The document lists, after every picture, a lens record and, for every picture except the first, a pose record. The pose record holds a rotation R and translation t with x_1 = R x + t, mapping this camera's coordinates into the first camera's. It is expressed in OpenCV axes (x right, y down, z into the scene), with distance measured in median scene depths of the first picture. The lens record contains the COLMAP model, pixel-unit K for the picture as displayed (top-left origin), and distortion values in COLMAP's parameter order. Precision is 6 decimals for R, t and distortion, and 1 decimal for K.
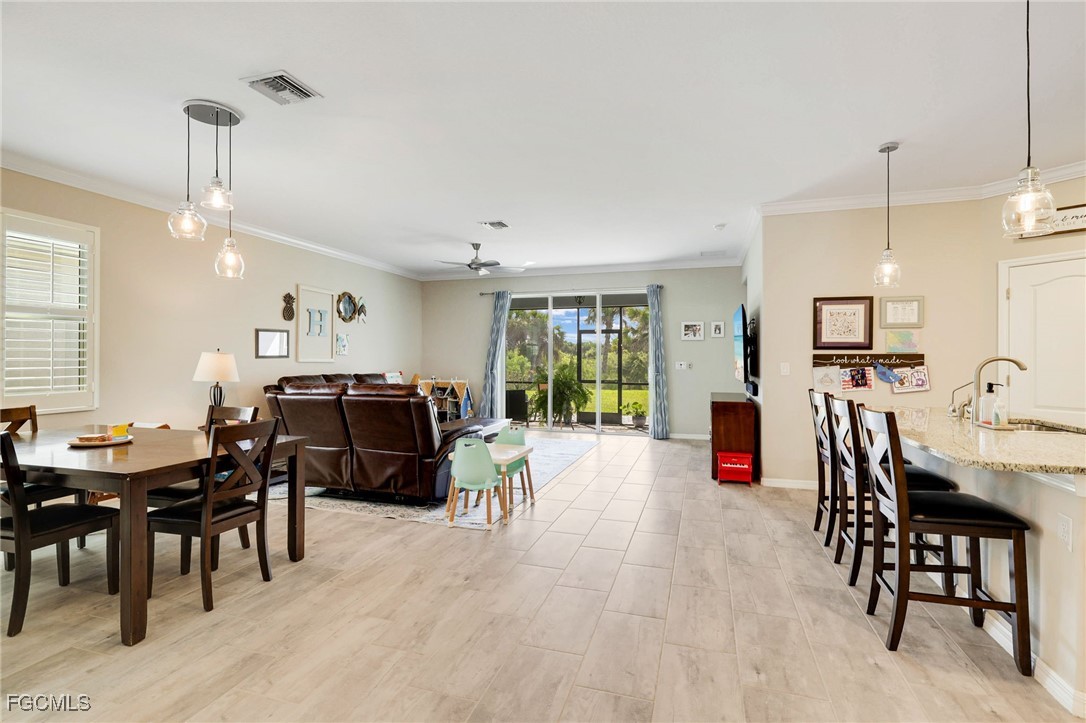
lens RADIAL K [[503.2, 0, 539.7], [0, 503.2, 359.8], [0, 0, 1]] dist [-0.000239, -0.000029]
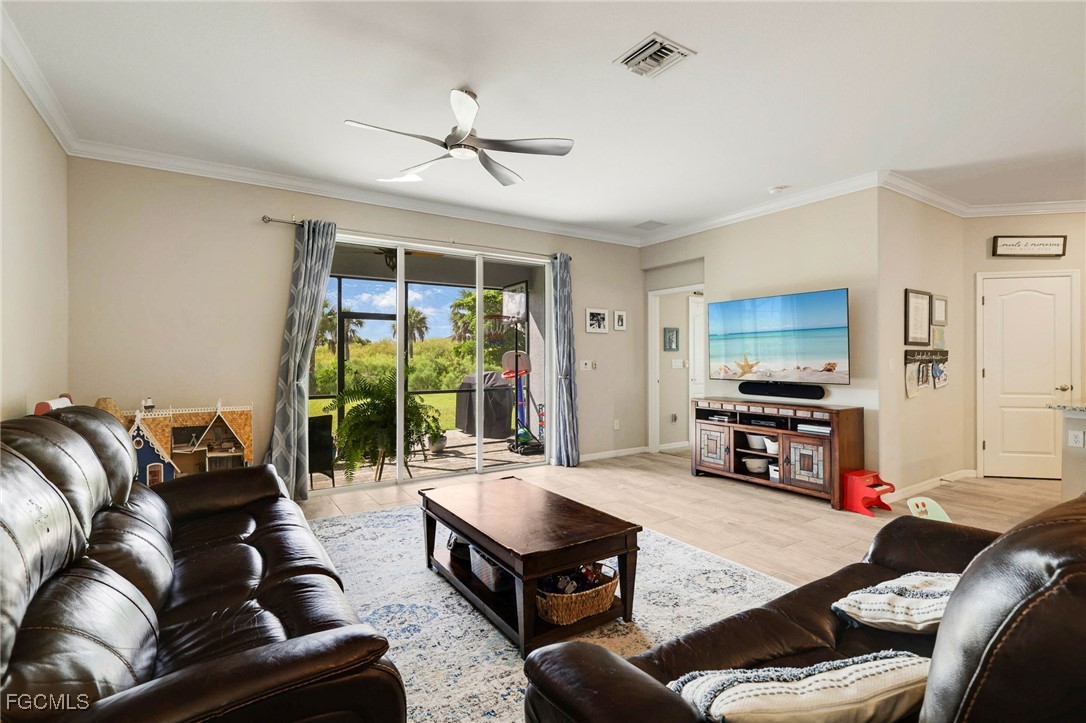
lens RADIAL K [[503.2, 0, 541.3], [0, 503.2, 357.4], [0, 0, 1]] dist [-0.000239, -0.000029]
pose [[0.634678, -0.002936, 0.772771, -0.358239], [0.005886, 0.999982, -0.001036, -0.000429], [-0.772755, 0.005206, 0.634683, 0.573571]]
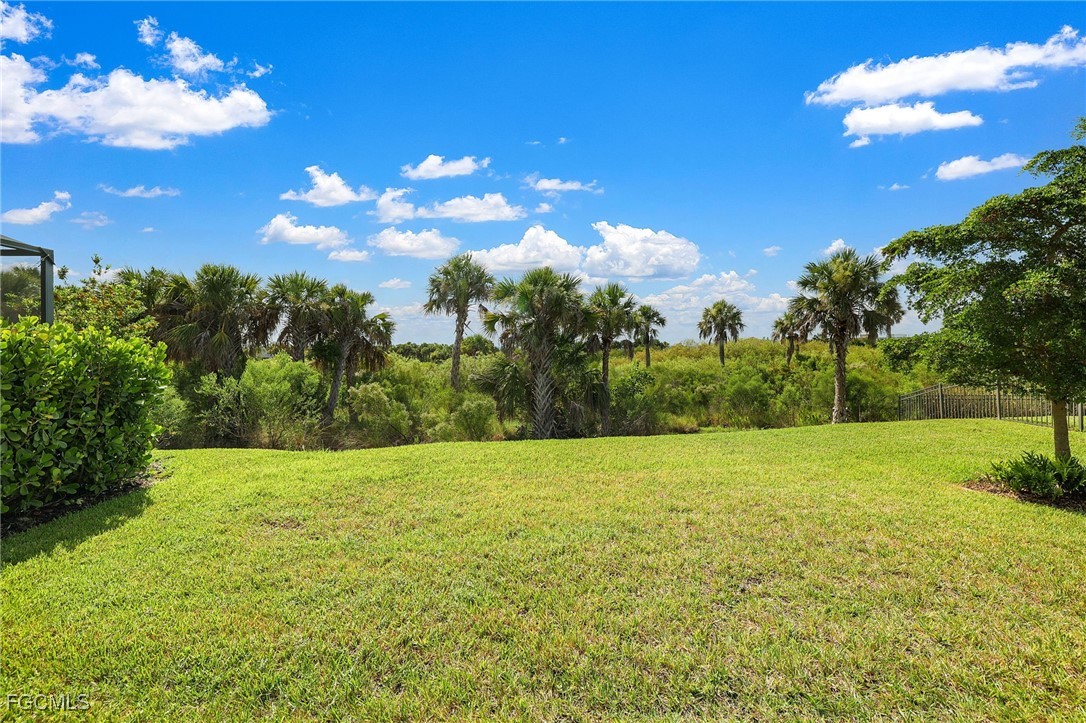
lens RADIAL K [[503.2, 0, 550.1], [0, 503.2, 361.1], [0, 0, 1]] dist [-0.000239, -0.000029]
pose [[0.947193, -0.002612, 0.320653, 0.164636], [0.003082, 0.999995, -0.000960, -0.022901], [-0.320649, 0.001897, 0.947196, 1.522805]]
